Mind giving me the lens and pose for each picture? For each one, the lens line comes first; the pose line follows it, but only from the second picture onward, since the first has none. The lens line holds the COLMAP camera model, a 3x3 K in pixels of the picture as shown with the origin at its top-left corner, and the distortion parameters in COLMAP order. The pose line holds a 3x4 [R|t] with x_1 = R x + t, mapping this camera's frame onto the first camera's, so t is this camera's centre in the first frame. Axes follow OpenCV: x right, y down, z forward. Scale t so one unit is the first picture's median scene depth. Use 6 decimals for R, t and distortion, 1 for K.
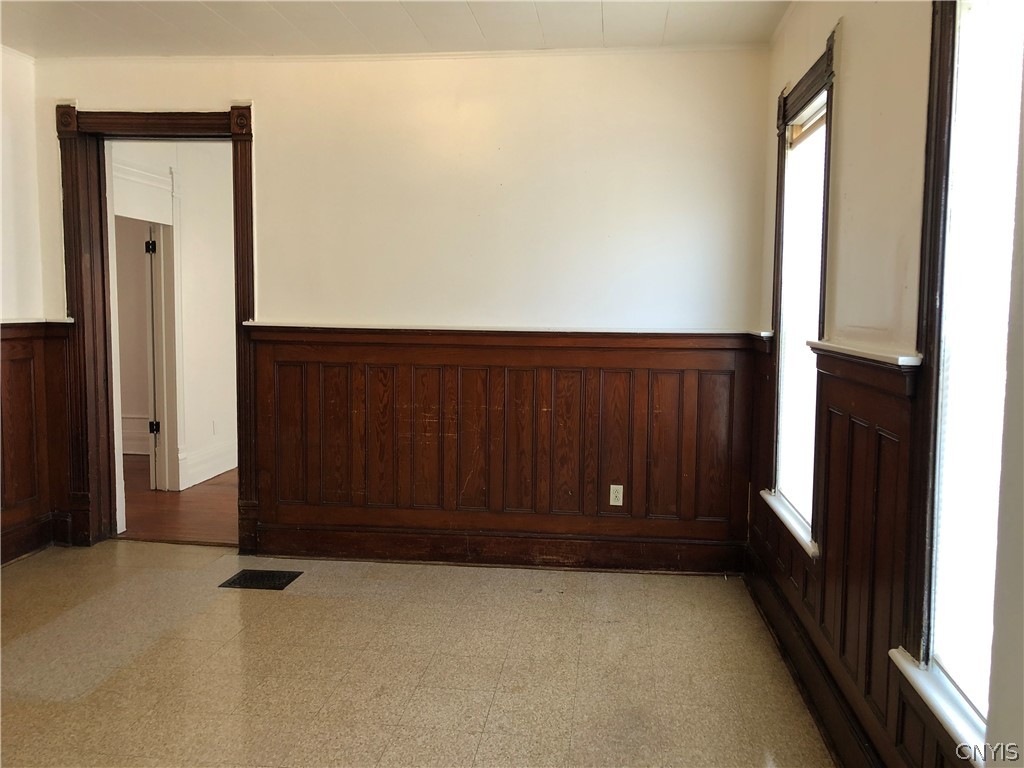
lens RADIAL K [[831.9, 0, 516.0], [0, 831.9, 386.7], [0, 0, 1]] dist [0.012592, 0.005056]
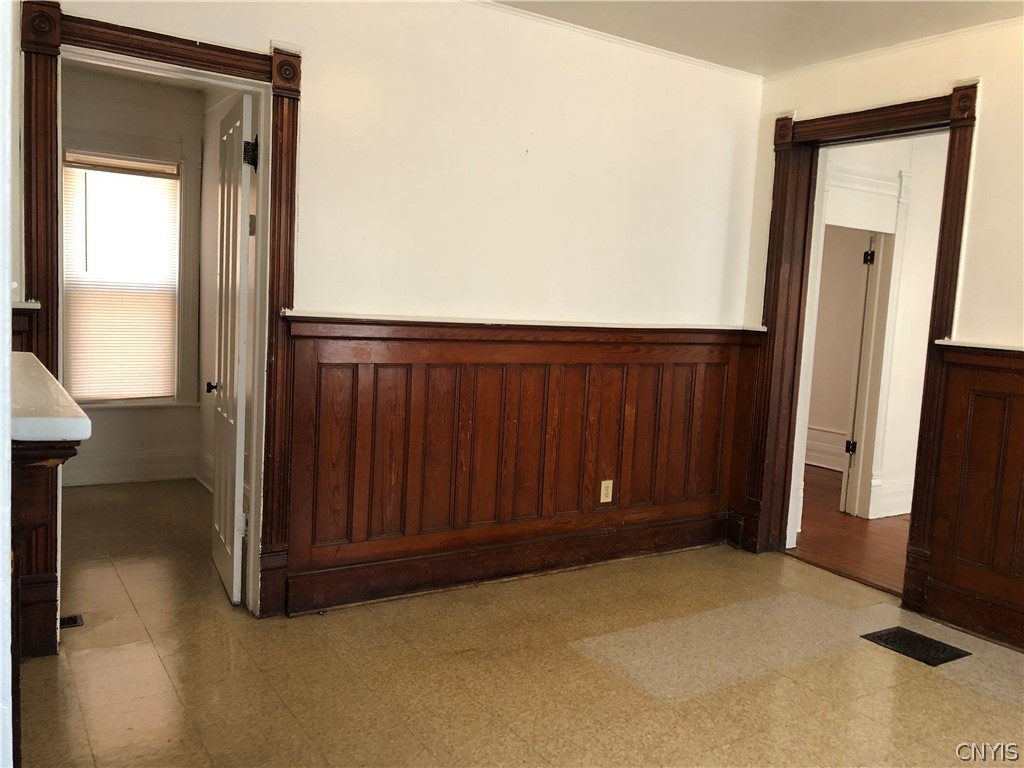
lens RADIAL K [[831.9, 0, 510.3], [0, 831.9, 382.4], [0, 0, 1]] dist [0.012592, 0.005056]
pose [[0.636222, 0.096025, -0.765507, 0.052127], [-0.116556, 0.992799, 0.027665, -0.007322], [0.762651, 0.071623, 0.642833, 0.118155]]
